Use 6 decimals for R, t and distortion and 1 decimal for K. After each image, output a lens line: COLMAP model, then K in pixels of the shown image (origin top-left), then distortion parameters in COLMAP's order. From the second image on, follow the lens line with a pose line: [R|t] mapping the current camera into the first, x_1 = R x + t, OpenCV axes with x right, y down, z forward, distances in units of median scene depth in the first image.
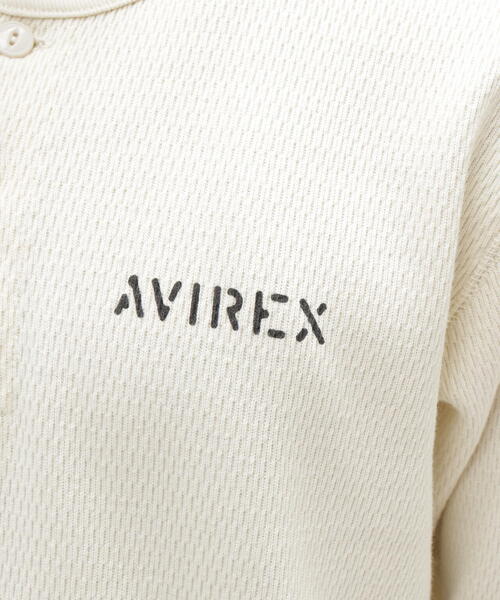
lens RADIAL K [[1177.9, 0, 294.7], [0, 1177.9, 298.3], [0, 0, 1]] dist [0.056216, 0.429319]
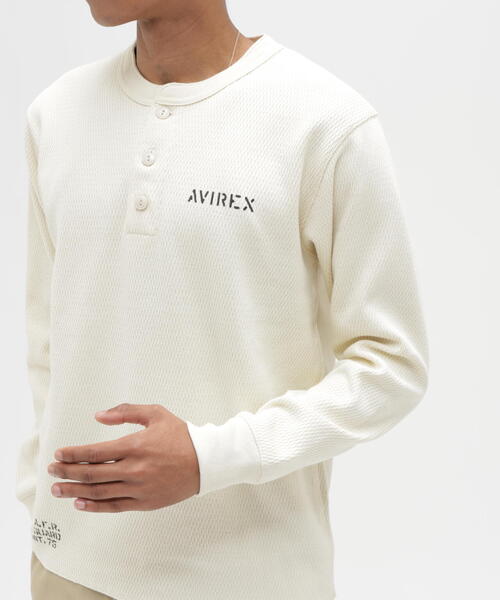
lens RADIAL K [[1177.9, 0, 294.7], [0, 1177.9, 298.3], [0, 0, 1]] dist [0.056216, 0.429319]
pose [[0.982283, 0.027852, -0.185322, 0.712926], [-0.033397, 0.999081, -0.026865, 0.344954], [0.184404, 0.032578, 0.982311, -2.010269]]
